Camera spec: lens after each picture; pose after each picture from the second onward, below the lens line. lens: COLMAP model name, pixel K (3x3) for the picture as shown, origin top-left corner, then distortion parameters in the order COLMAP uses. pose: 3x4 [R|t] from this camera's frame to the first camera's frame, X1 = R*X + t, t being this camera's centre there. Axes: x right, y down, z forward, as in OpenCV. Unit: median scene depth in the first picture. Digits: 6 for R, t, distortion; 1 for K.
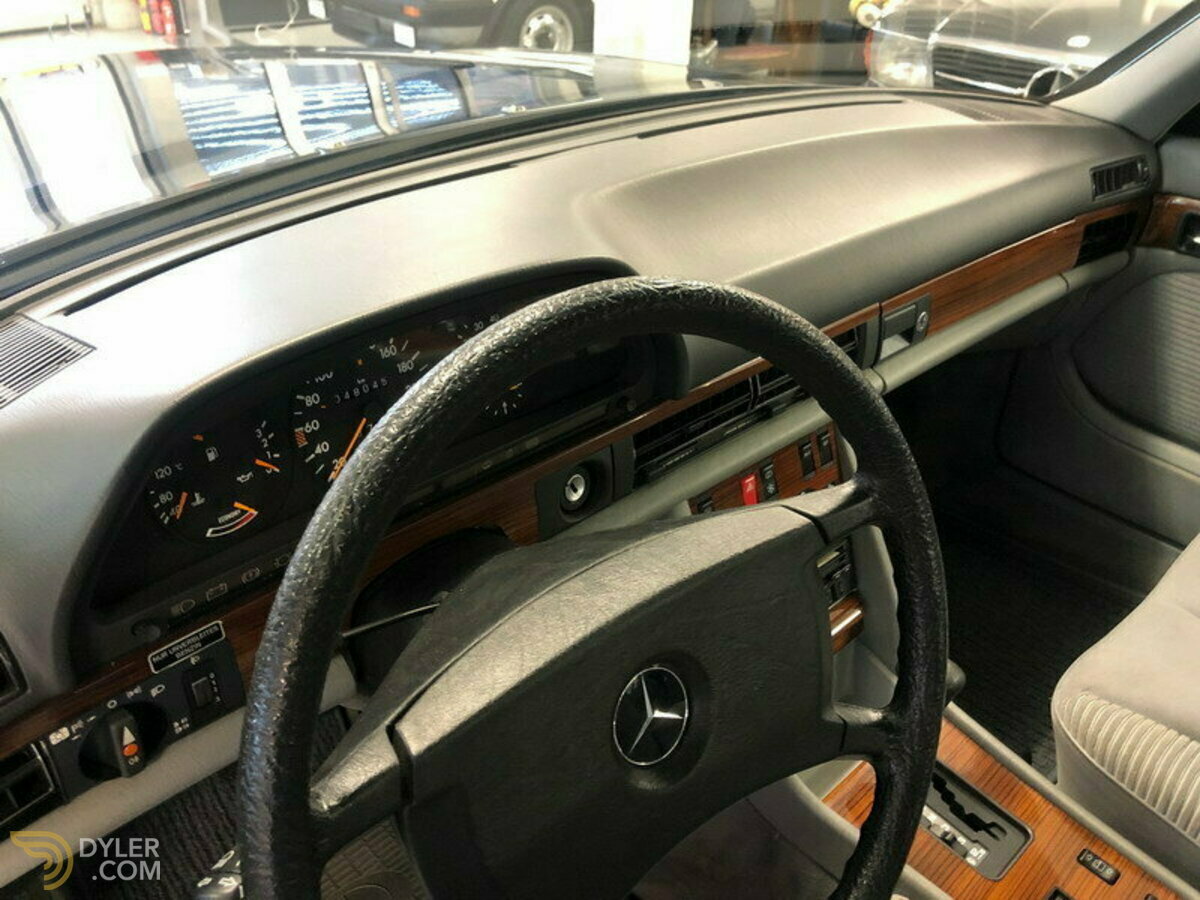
lens RADIAL K [[969.7, 0, 600.0], [0, 969.7, 450.0], [0, 0, 1]] dist [0.047875, -0.006568]
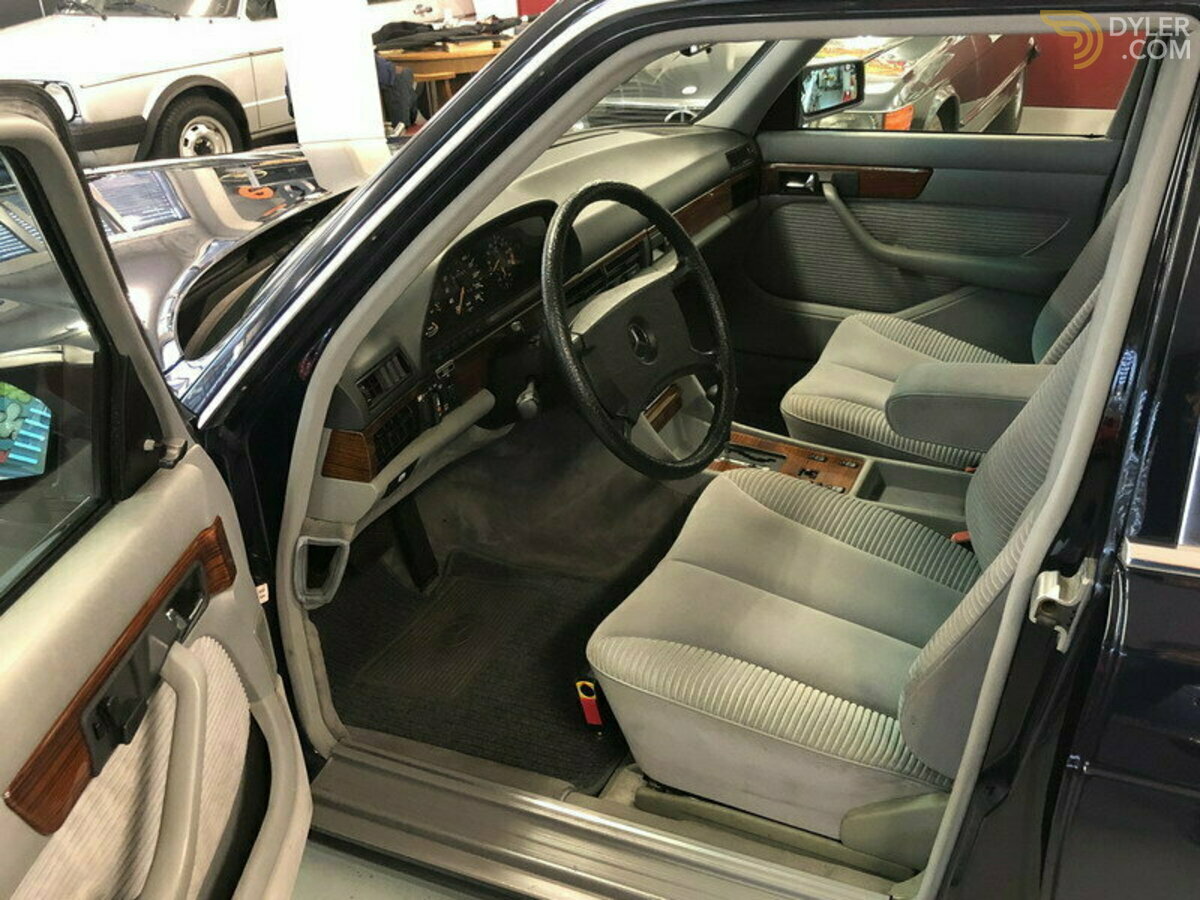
lens RADIAL K [[1171.0, 0, 600.0], [0, 1171.0, 450.0], [0, 0, 1]] dist [0.076381, -0.006602]
pose [[0.925704, -0.216084, 0.310450, -0.447898], [0.254593, 0.962954, -0.088899, 0.330947], [-0.279739, 0.161332, 0.946424, -0.795679]]
